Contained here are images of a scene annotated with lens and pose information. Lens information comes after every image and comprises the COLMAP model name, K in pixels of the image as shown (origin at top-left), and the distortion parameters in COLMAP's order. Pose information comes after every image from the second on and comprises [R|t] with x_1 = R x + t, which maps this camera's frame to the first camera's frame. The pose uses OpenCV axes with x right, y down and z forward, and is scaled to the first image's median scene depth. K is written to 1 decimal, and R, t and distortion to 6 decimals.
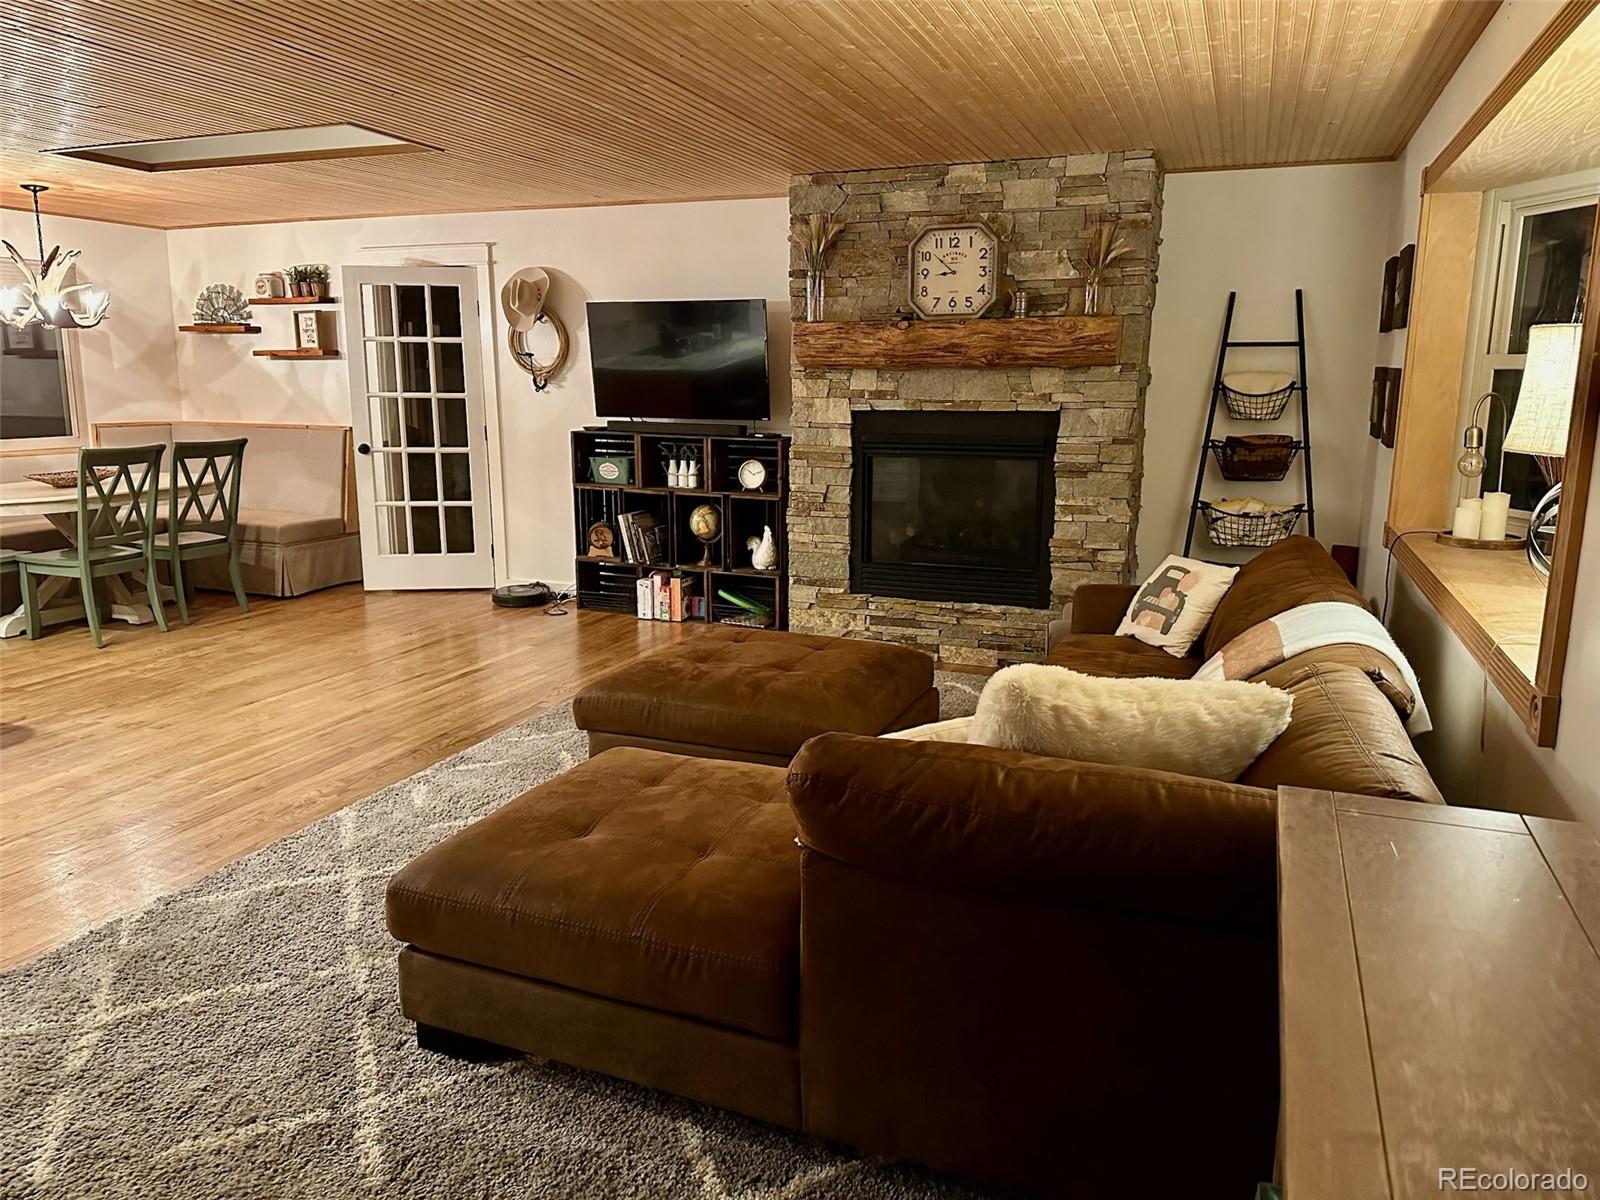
lens RADIAL K [[1116.1, 0, 805.1], [0, 1116.1, 595.6], [0, 0, 1]] dist [0.067008, -0.075660]
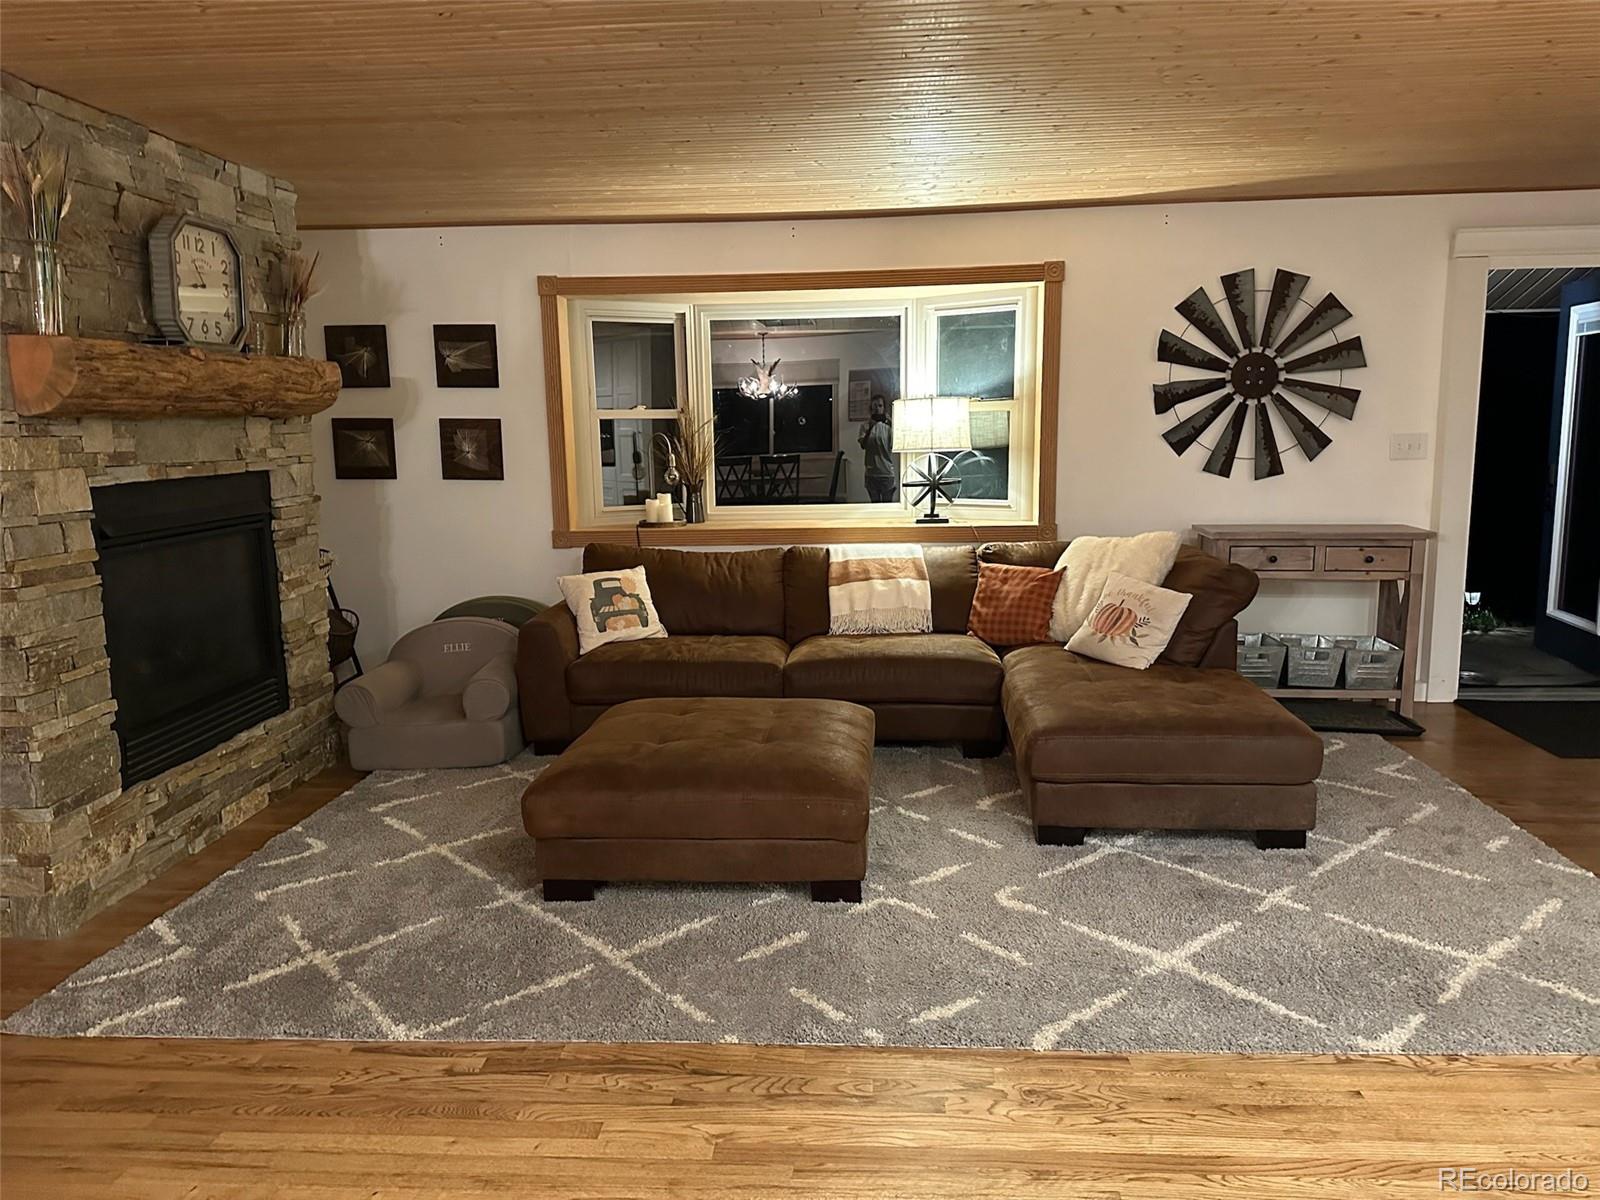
lens RADIAL K [[1116.1, 0, 805.4], [0, 1116.1, 580.7], [0, 0, 1]] dist [0.067008, -0.075660]
pose [[-0.301127, -0.132738, 0.944301, -0.558106], [0.202104, 0.958884, 0.199236, -0.140338], [-0.931921, 0.250842, -0.261919, 0.709717]]
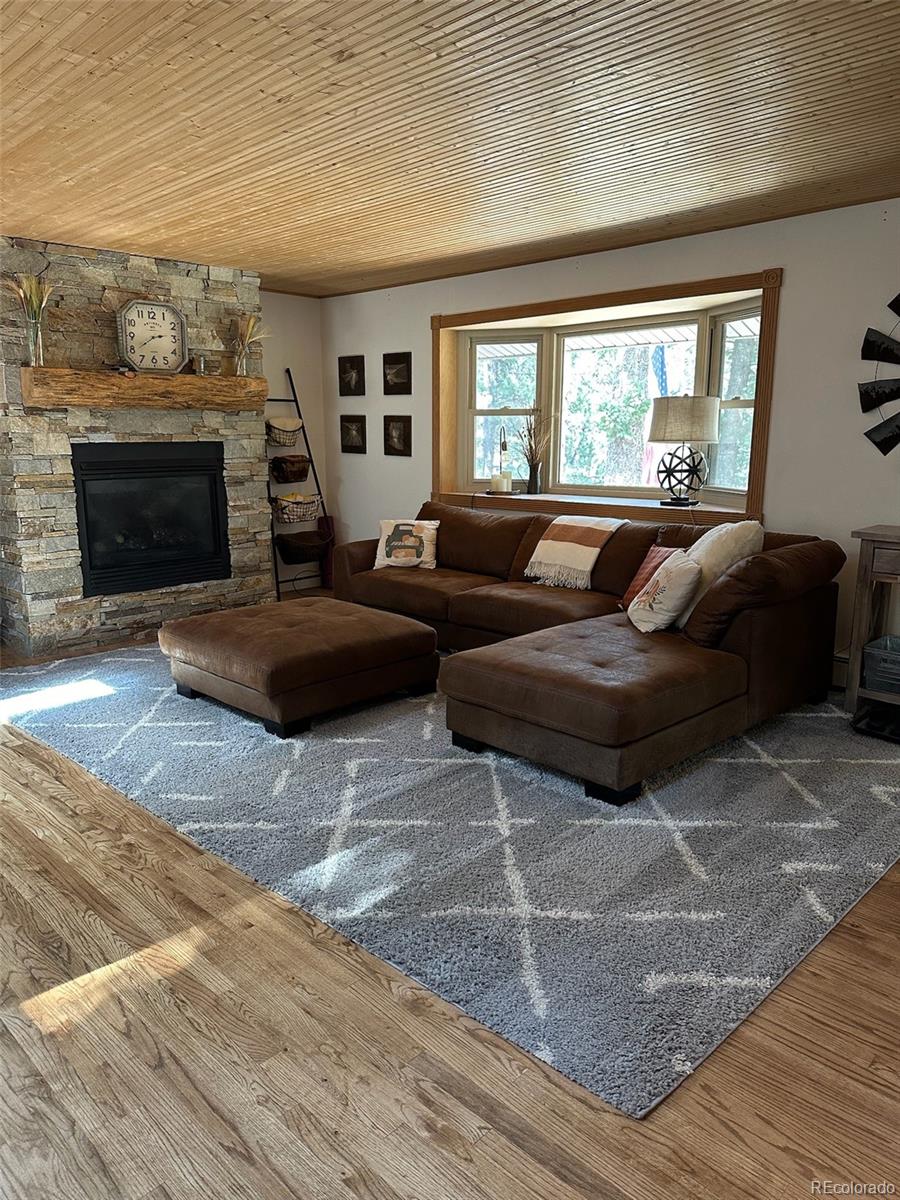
lens RADIAL K [[837.1, 0, 432.0], [0, 837.1, 596.3], [0, 0, 1]] dist [0.067008, -0.075660]
pose [[0.403399, -0.179696, 0.897206, -0.554193], [0.178420, 0.977154, 0.115487, -0.037168], [-0.897460, 0.113492, 0.426244, 0.254334]]
